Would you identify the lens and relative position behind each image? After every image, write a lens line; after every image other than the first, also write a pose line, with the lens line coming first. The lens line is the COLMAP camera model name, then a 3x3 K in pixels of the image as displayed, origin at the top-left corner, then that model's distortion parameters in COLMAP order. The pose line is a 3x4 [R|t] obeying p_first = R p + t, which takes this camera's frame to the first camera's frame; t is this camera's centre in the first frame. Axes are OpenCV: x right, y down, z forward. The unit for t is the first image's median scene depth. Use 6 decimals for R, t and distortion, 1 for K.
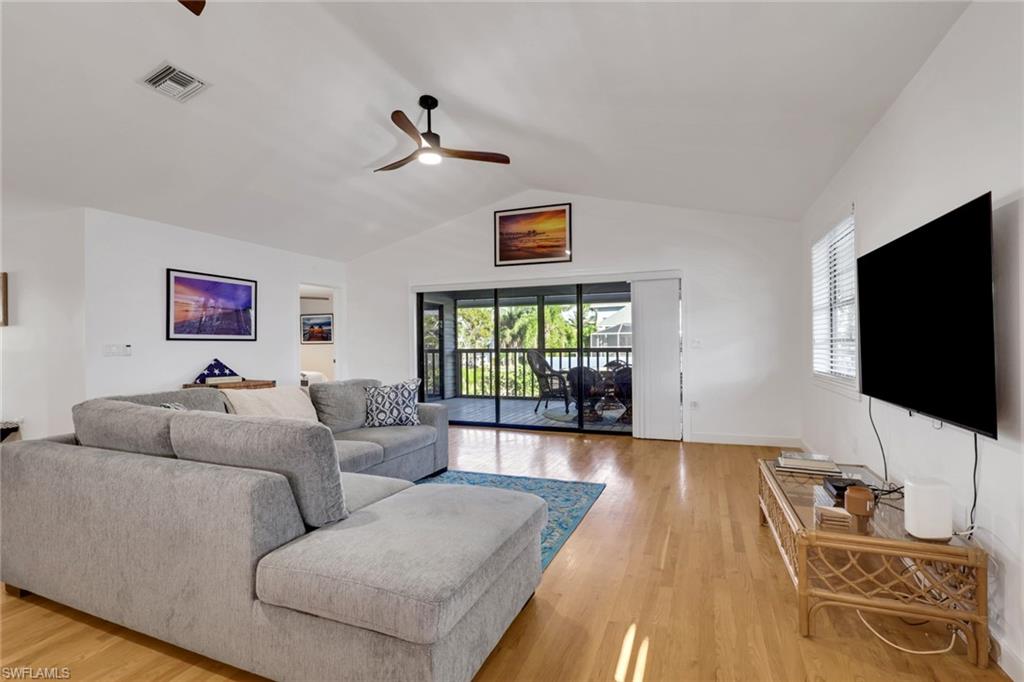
lens RADIAL K [[486.6, 0, 508.3], [0, 486.6, 331.6], [0, 0, 1]] dist [-0.025881, -0.000178]
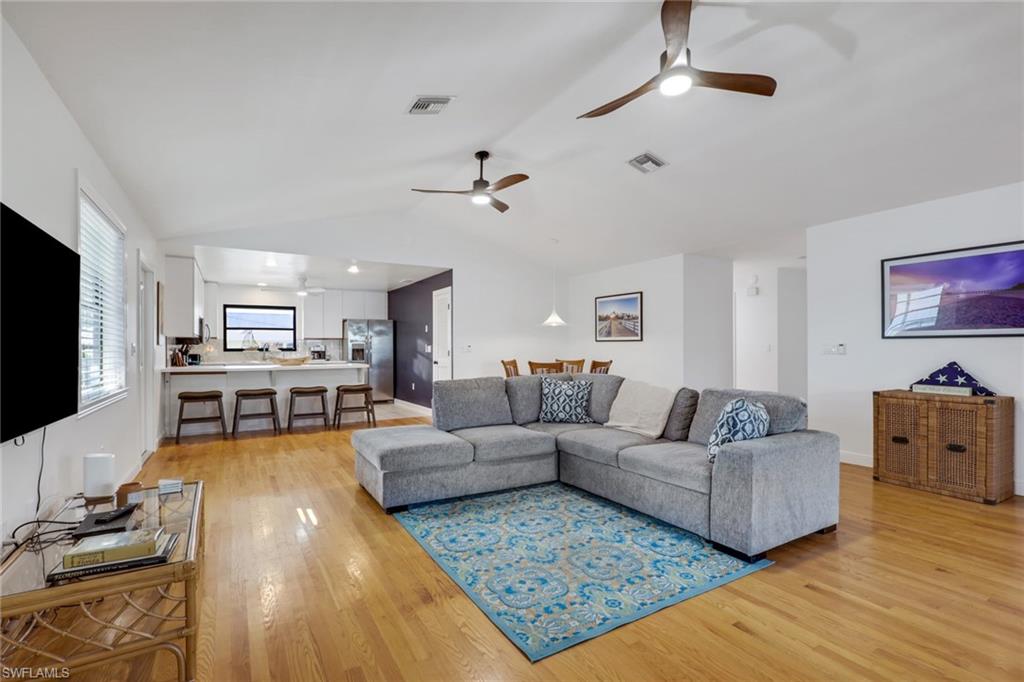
lens RADIAL K [[486.6, 0, 505.5], [0, 486.6, 339.0], [0, 0, 1]] dist [-0.025881, -0.000178]
pose [[-0.605082, -0.010611, -0.796093, 0.666096], [0.023929, 0.999217, -0.031505, 0.045214], [0.795804, -0.038113, -0.604354, 1.476580]]
